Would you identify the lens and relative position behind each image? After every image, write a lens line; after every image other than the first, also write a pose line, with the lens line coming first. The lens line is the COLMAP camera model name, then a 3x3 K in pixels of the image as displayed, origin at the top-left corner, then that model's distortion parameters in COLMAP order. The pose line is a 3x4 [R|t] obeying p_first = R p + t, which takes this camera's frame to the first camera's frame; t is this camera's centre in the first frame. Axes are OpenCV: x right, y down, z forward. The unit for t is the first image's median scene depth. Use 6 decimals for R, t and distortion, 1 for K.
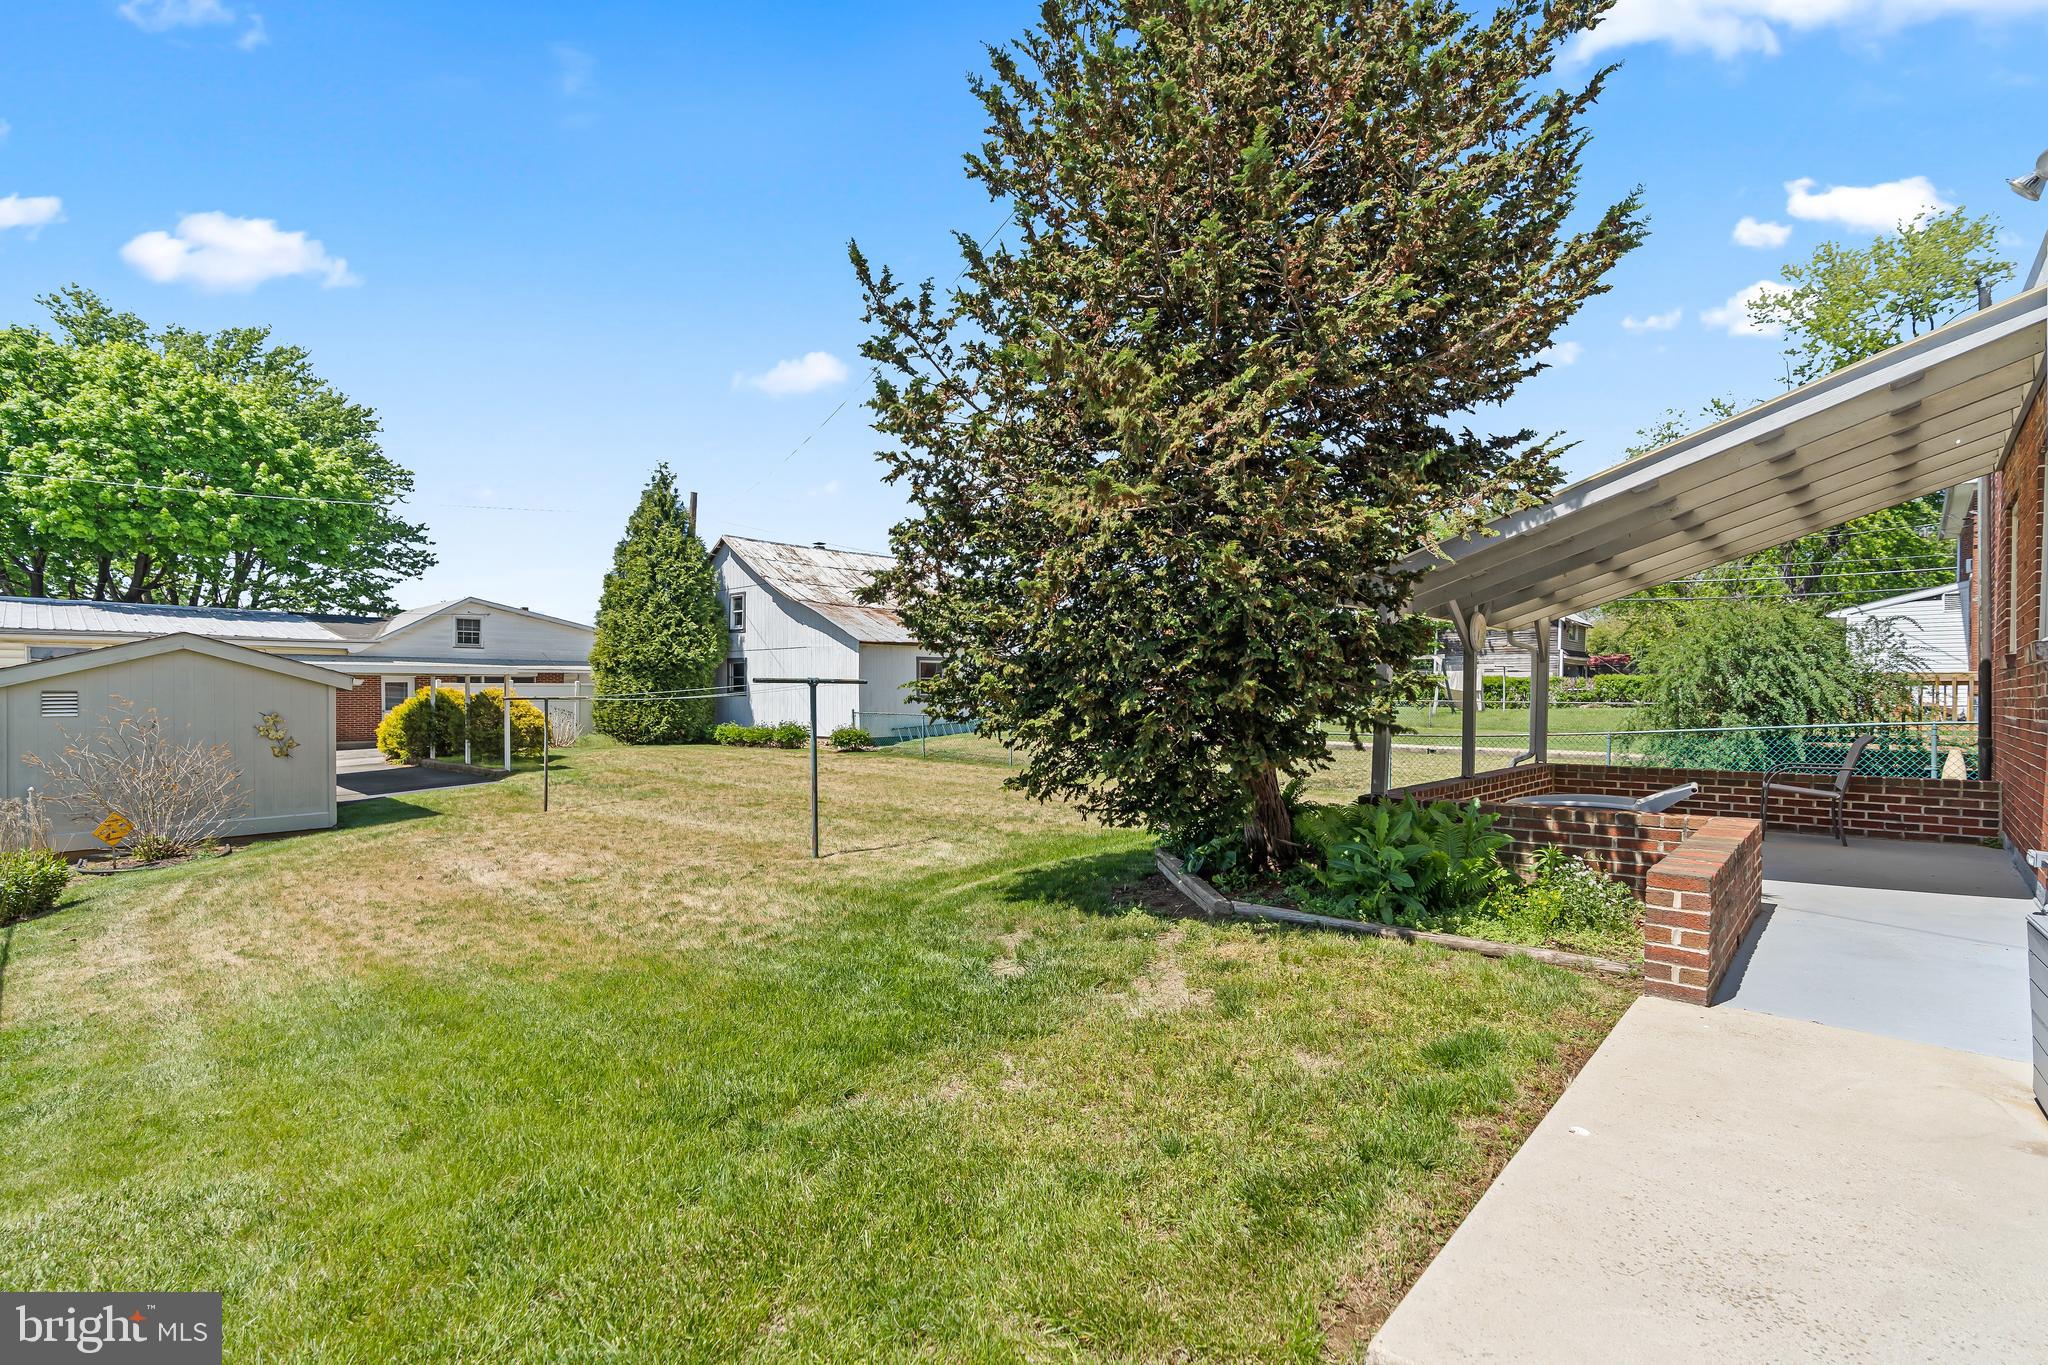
lens RADIAL K [[933.1, 0, 1035.4], [0, 933.1, 700.0], [0, 0, 1]] dist [-0.008942, 0.001935]
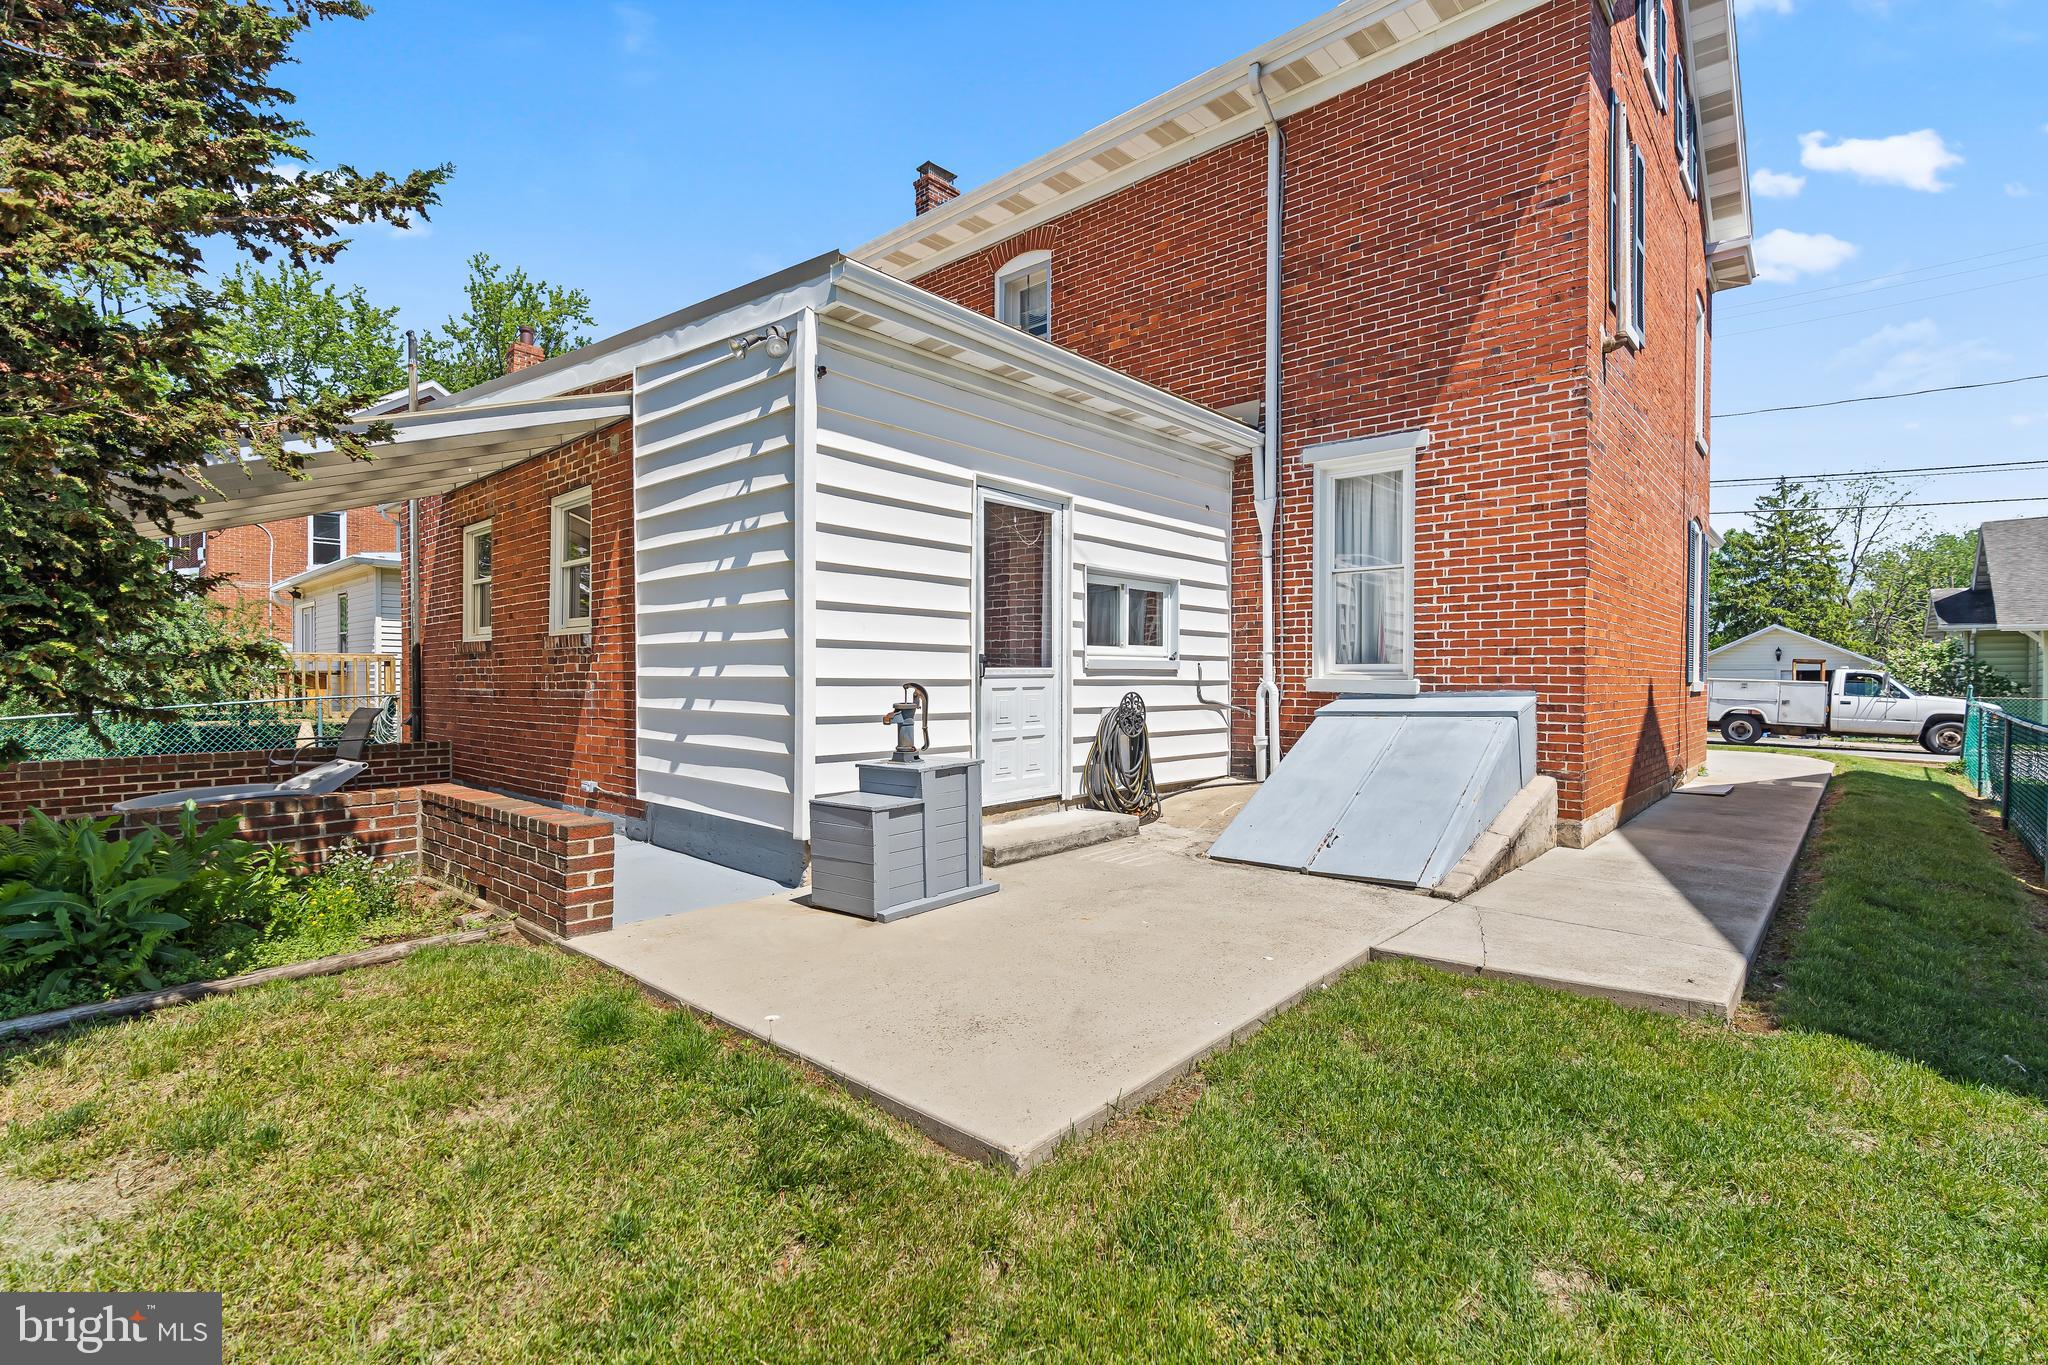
lens RADIAL K [[933.1, 0, 1011.2], [0, 933.1, 694.1], [0, 0, 1]] dist [-0.008942, 0.001935]
pose [[-0.019454, -0.019083, 0.999629, -0.363523], [0.003749, 0.999809, 0.019159, 0.004246], [-0.999804, 0.004121, -0.019379, 0.388184]]
